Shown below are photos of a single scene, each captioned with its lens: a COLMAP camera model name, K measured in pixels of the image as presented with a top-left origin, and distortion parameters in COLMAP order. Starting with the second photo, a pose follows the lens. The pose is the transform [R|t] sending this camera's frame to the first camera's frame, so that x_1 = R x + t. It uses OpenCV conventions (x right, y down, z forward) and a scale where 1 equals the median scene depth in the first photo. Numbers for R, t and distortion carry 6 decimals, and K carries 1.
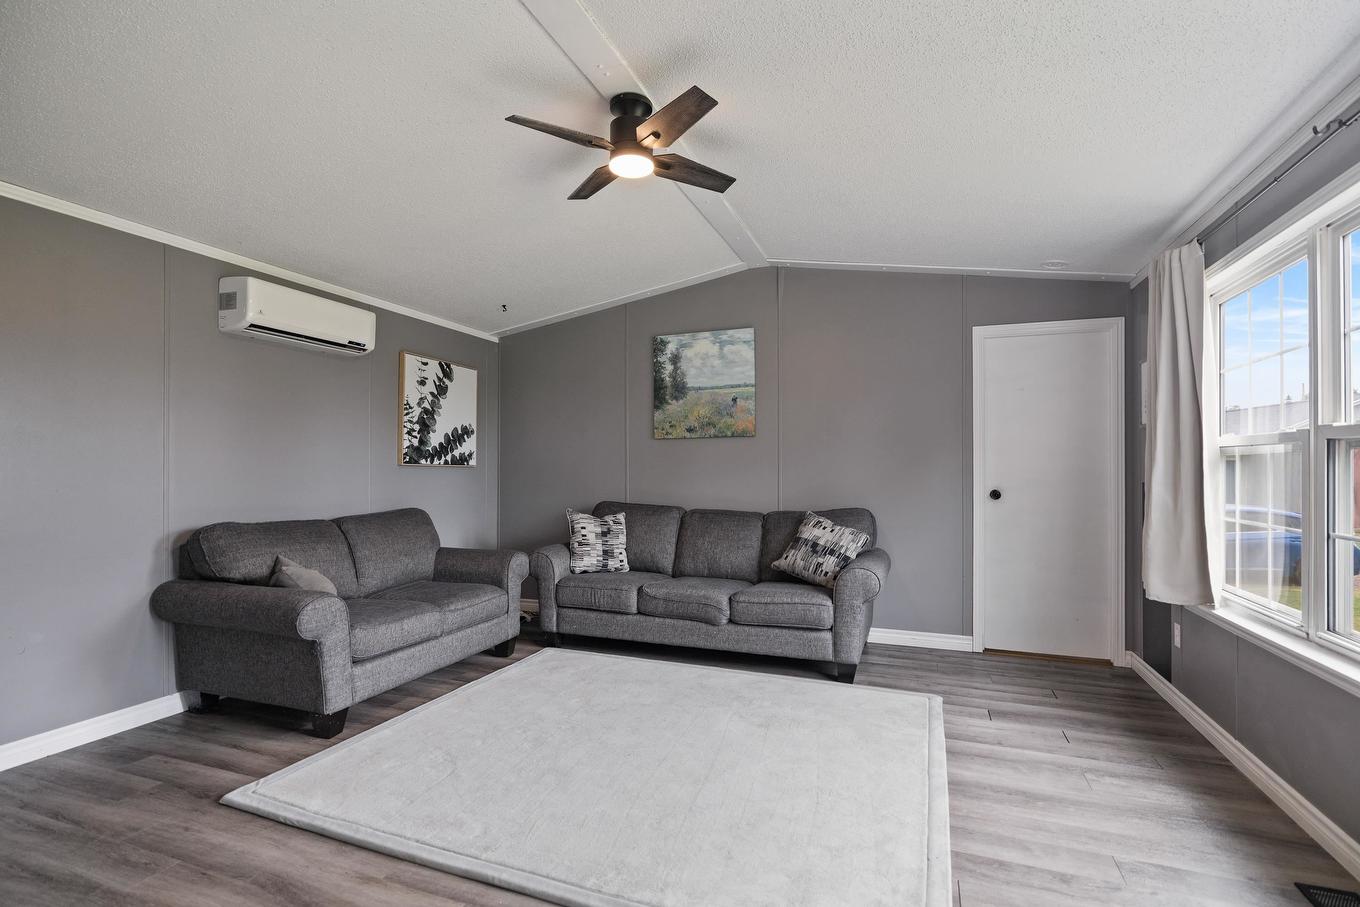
lens RADIAL K [[641.2, 0, 677.3], [0, 641.2, 467.3], [0, 0, 1]] dist [-0.004981, -0.000458]
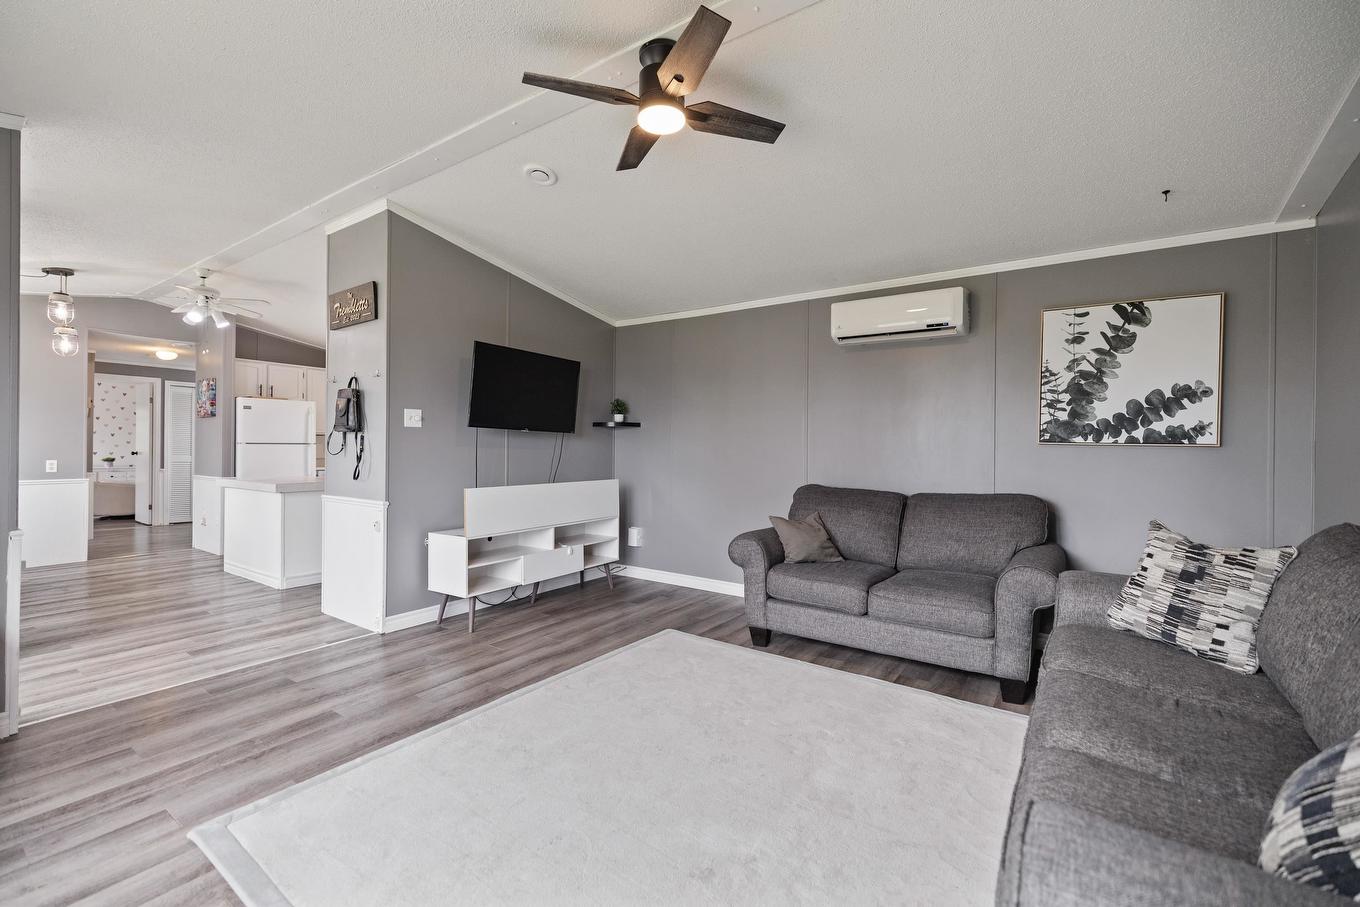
lens RADIAL K [[589.2, 0, 680.4], [0, 589.2, 442.0], [0, 0, 1]] dist [0.004697, 0.000653]
pose [[-0.243197, -0.008540, -0.969939, 0.433642], [-0.007206, 0.999950, -0.006997, 0.002784], [0.969950, 0.005288, -0.243246, 0.707799]]
